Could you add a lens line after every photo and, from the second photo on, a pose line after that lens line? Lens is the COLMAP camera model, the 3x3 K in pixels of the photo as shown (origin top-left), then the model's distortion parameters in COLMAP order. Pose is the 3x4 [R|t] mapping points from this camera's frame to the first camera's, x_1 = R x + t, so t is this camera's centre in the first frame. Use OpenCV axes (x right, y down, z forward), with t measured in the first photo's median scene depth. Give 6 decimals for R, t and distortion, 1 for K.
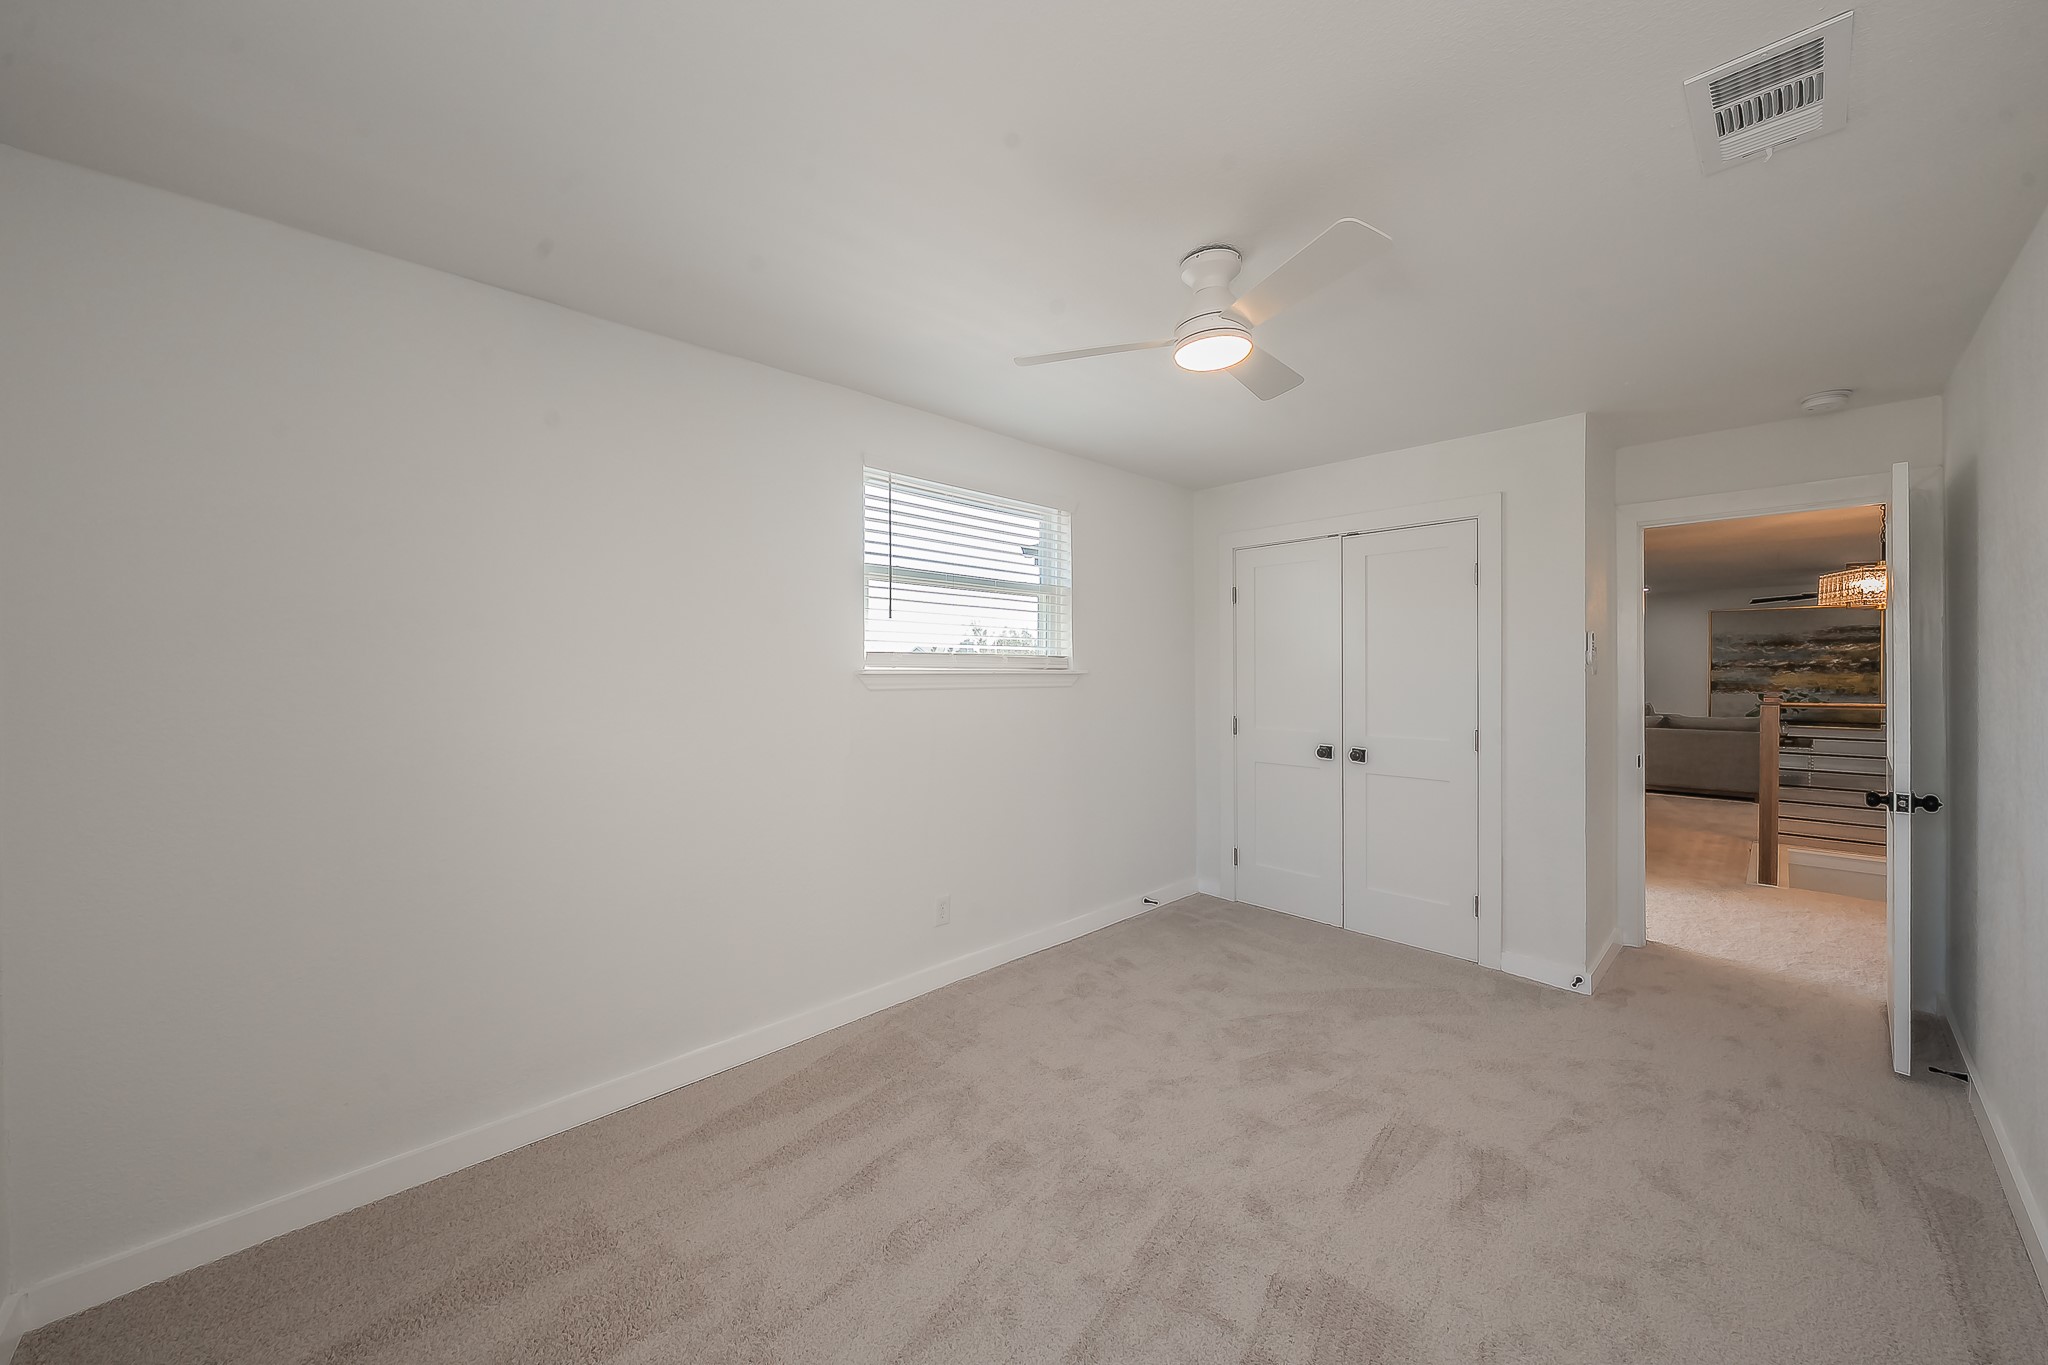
lens RADIAL K [[720.5, 0, 1030.6], [0, 720.5, 665.9], [0, 0, 1]] dist [0.009319, -0.000713]
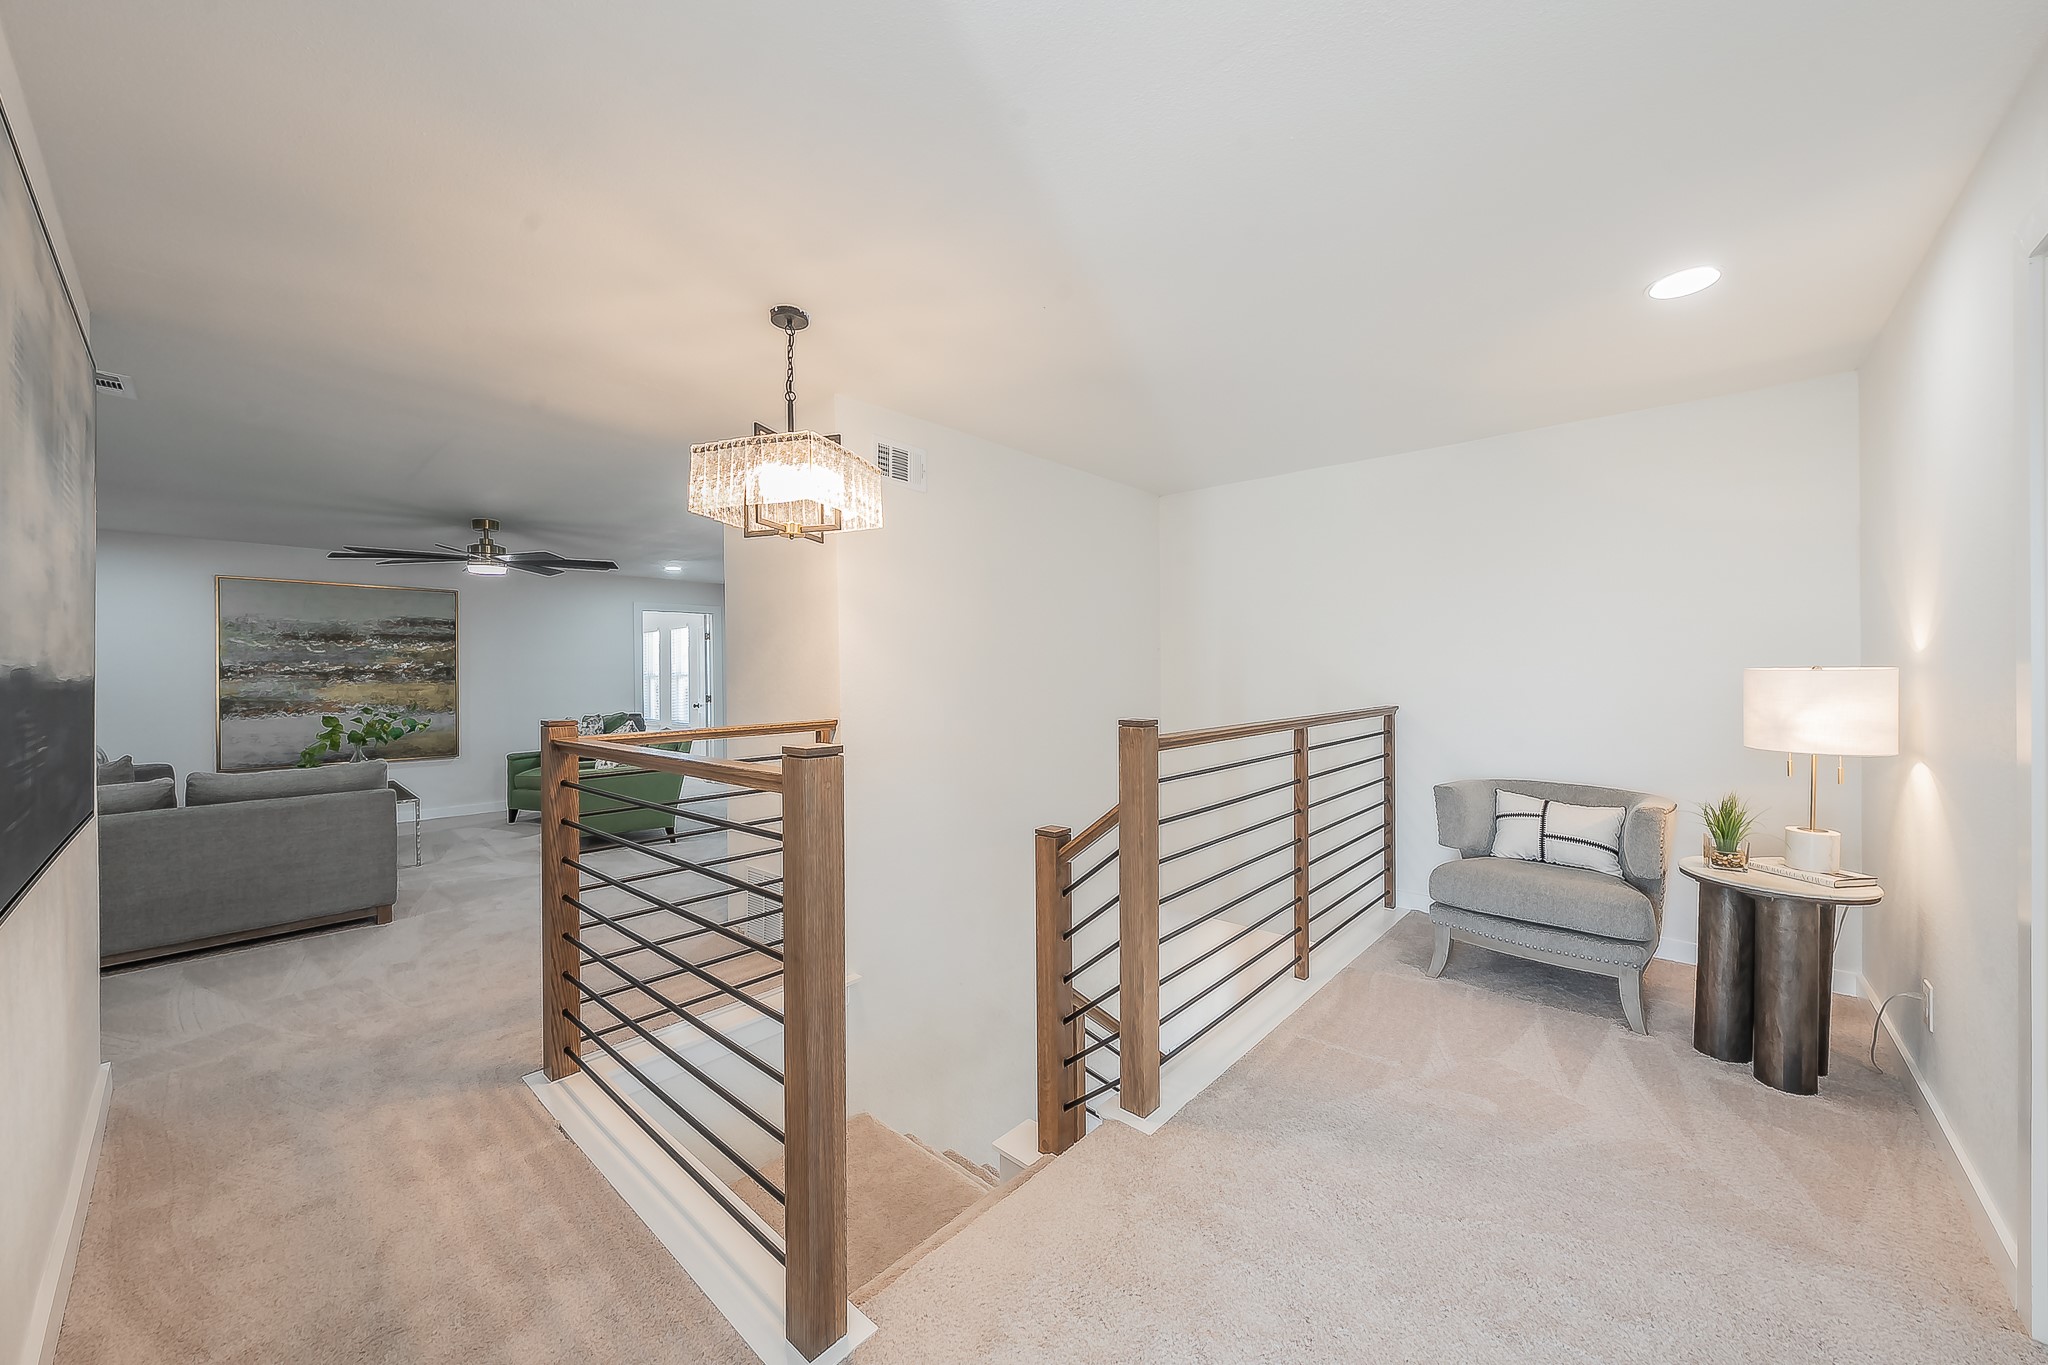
lens RADIAL K [[720.5, 0, 1025.7], [0, 720.5, 678.1], [0, 0, 1]] dist [0.009319, -0.000713]
pose [[-0.096208, -0.000307, 0.995361, 0.328761], [0.007064, 0.999975, 0.000991, 0.009590], [-0.995336, 0.007126, -0.096204, 0.453778]]
